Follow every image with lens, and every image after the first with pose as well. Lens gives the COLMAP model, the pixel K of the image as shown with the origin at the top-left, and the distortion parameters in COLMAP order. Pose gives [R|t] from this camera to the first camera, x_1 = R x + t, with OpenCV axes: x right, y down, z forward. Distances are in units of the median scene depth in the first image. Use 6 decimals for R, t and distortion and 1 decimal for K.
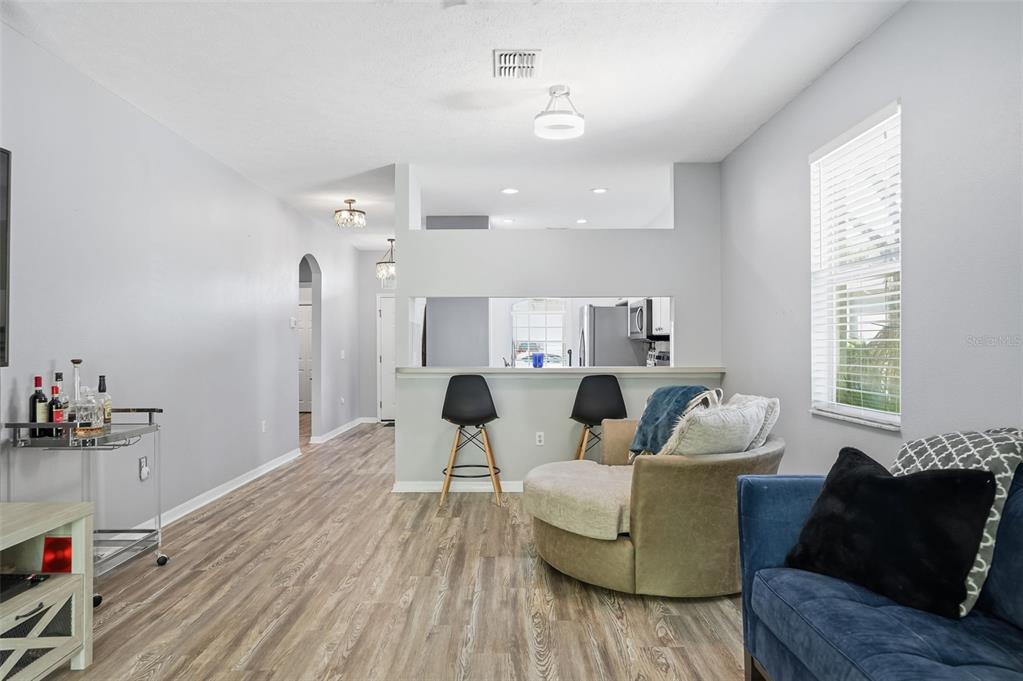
lens RADIAL K [[663.0, 0, 512.1], [0, 663.0, 344.3], [0, 0, 1]] dist [-0.014741, 0.026927]
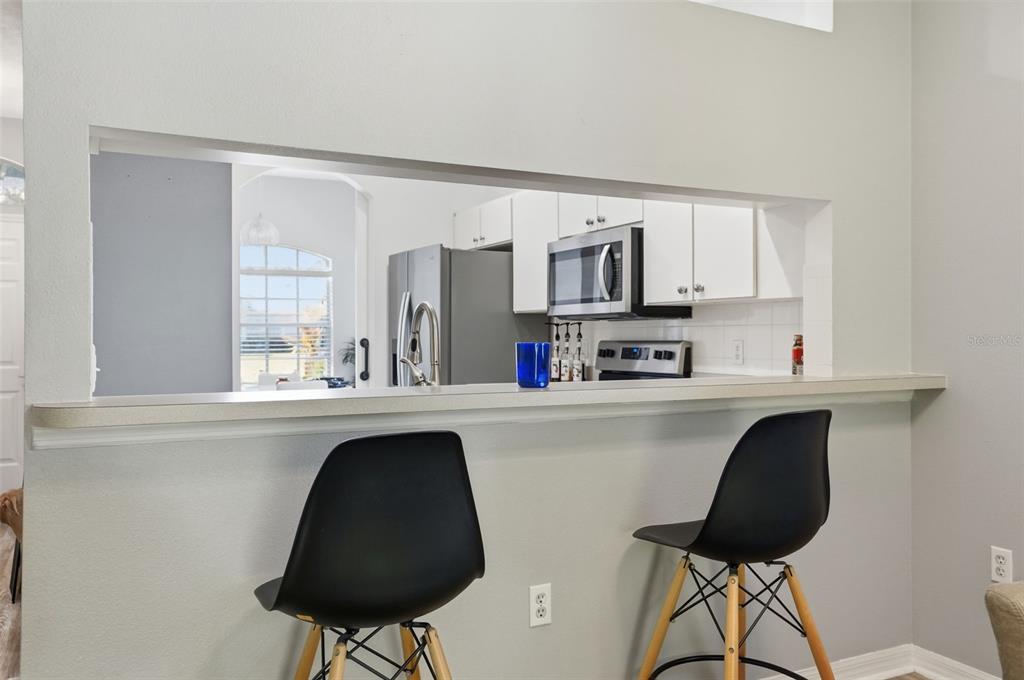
lens RADIAL K [[831.9, 0, 511.9], [0, 831.9, 334.0], [0, 0, 1]] dist [0.004864, 0.004874]
pose [[0.894872, -0.002838, 0.446313, -0.241718], [0.003121, 0.999995, 0.000100, 0.011518], [-0.446311, 0.001304, 0.894877, 0.988163]]
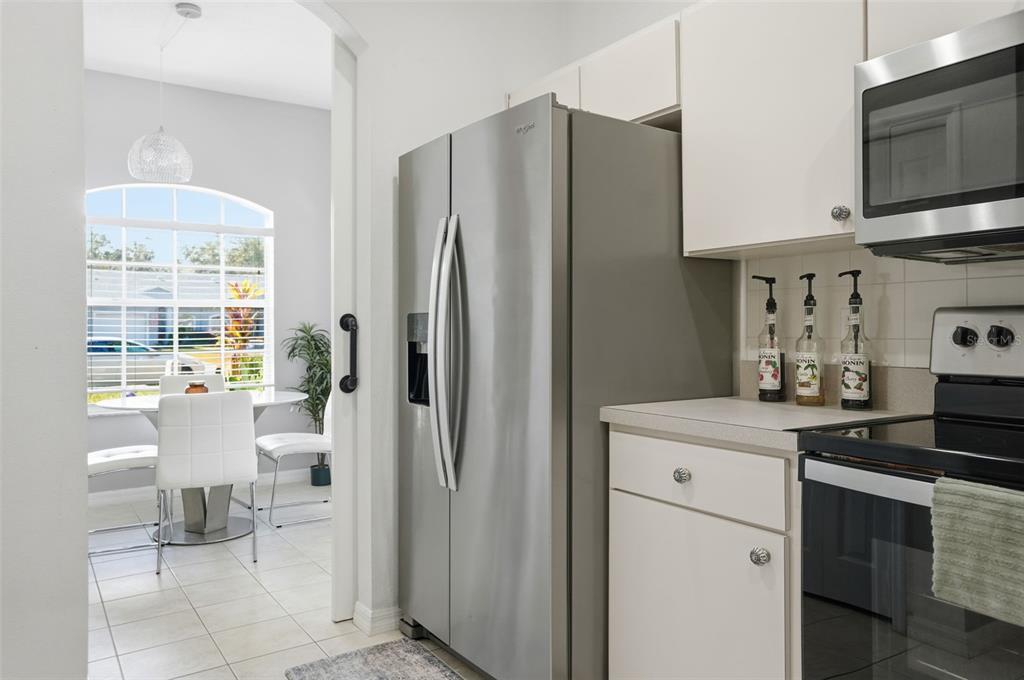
lens RADIAL K [[717.2, 0, 503.2], [0, 717.2, 321.8], [0, 0, 1]] dist [-0.002654, 0.012520]
pose [[0.835246, 0.001636, 0.549873, -0.054005], [0.004082, 0.999950, -0.009174, 0.035049], [-0.549861, 0.009907, 0.835198, 1.847832]]
